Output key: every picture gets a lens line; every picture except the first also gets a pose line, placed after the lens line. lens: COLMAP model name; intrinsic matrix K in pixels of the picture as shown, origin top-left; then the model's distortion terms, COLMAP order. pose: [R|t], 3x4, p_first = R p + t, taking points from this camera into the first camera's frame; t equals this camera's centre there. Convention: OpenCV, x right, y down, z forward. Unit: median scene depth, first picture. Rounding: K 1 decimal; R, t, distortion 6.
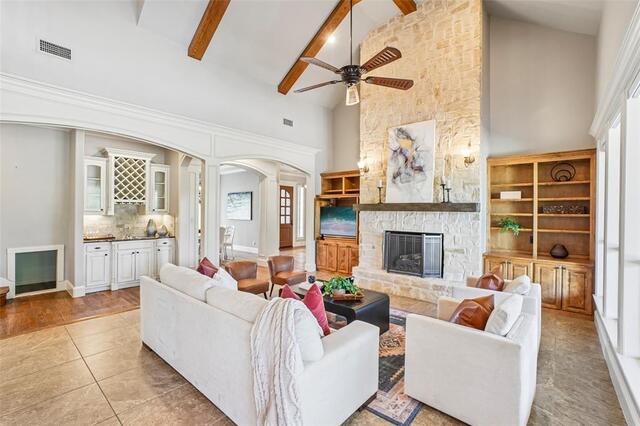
lens RADIAL K [[281.7, 0, 320.6], [0, 281.7, 213.3], [0, 0, 1]] dist [-0.020959, 0.000049]
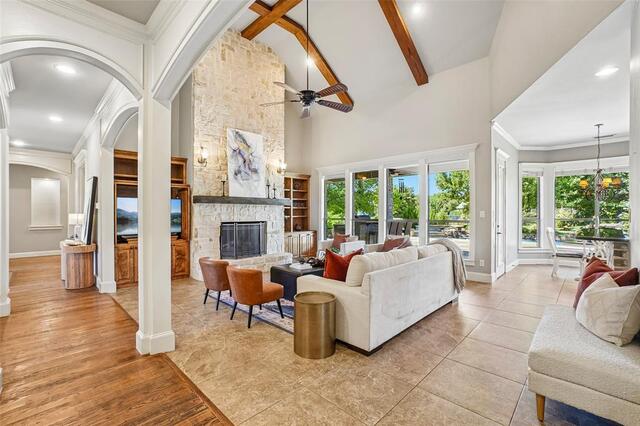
lens RADIAL K [[281.7, 0, 320.3], [0, 281.7, 210.1], [0, 0, 1]] dist [-0.020959, 0.000049]
pose [[0.079521, -0.005498, 0.996818, -0.880062], [0.002632, 0.999982, 0.005305, 0.012099], [-0.996830, 0.002202, 0.079534, 0.610227]]
